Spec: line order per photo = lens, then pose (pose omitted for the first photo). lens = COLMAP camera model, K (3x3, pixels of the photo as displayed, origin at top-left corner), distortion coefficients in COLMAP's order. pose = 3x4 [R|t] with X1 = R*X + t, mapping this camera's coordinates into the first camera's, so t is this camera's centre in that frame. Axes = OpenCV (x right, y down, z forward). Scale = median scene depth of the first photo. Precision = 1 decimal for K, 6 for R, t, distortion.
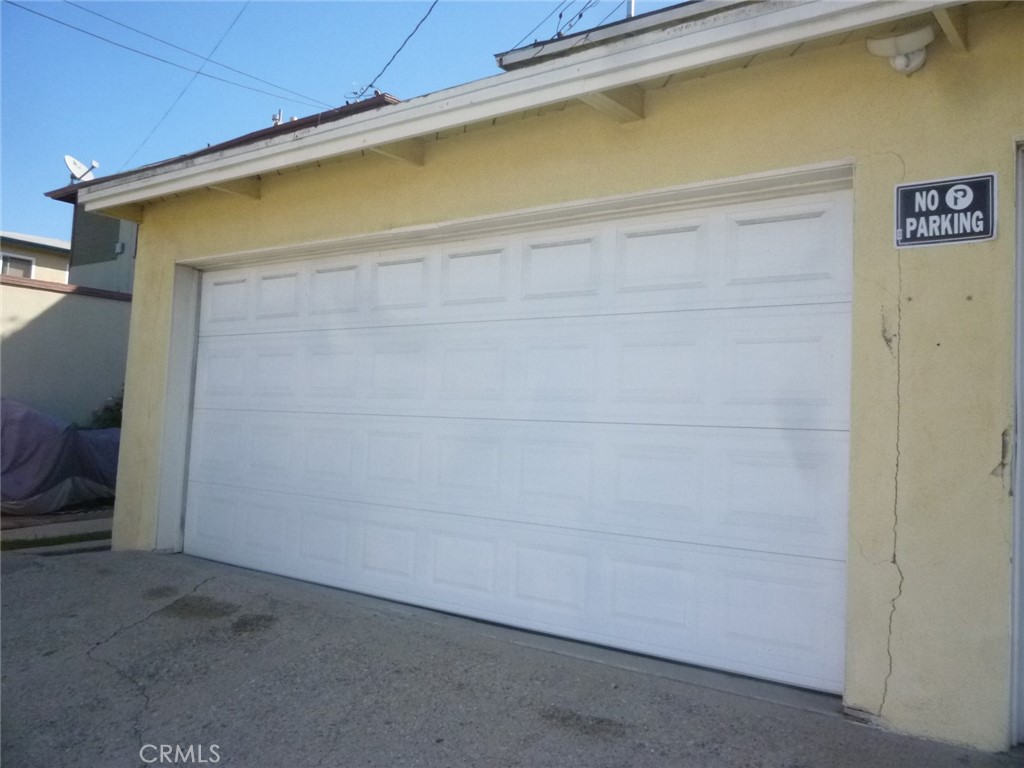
lens RADIAL K [[892.5, 0, 511.7], [0, 892.5, 382.4], [0, 0, 1]] dist [-0.040877, 0.023507]
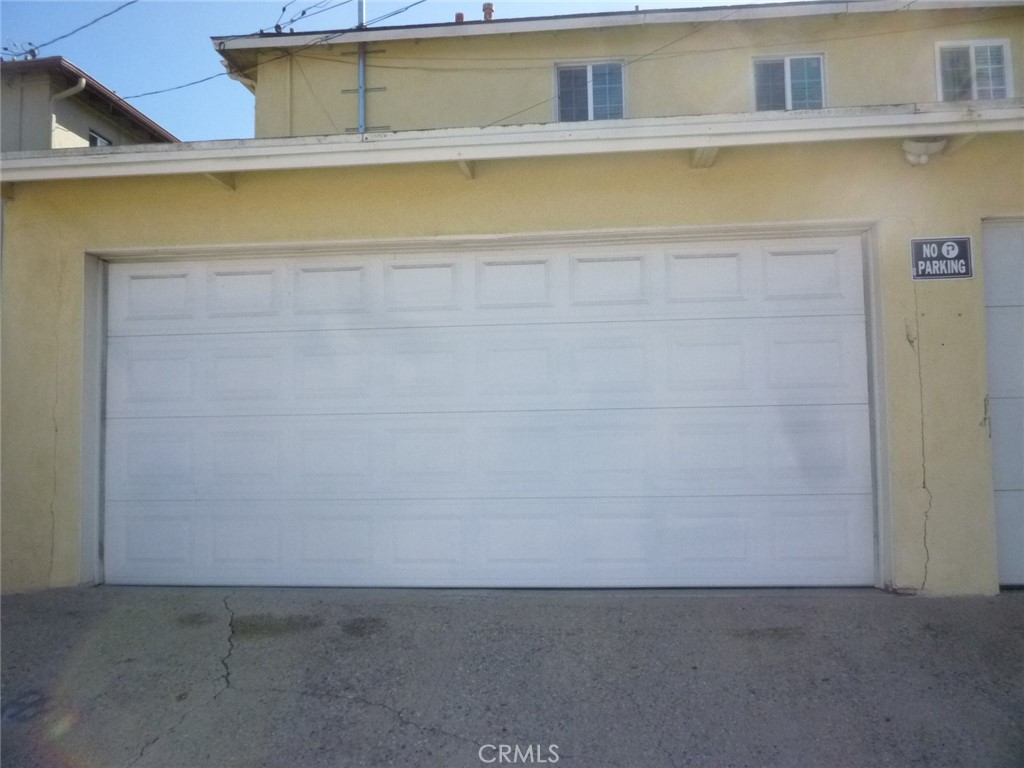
lens RADIAL K [[892.5, 0, 511.6], [0, 892.5, 382.7], [0, 0, 1]] dist [-0.040877, 0.023507]
pose [[0.843090, -0.030686, 0.536897, -0.814058], [0.025783, 0.999529, 0.016641, -0.017294], [-0.537155, -0.000187, 0.843484, 0.080434]]
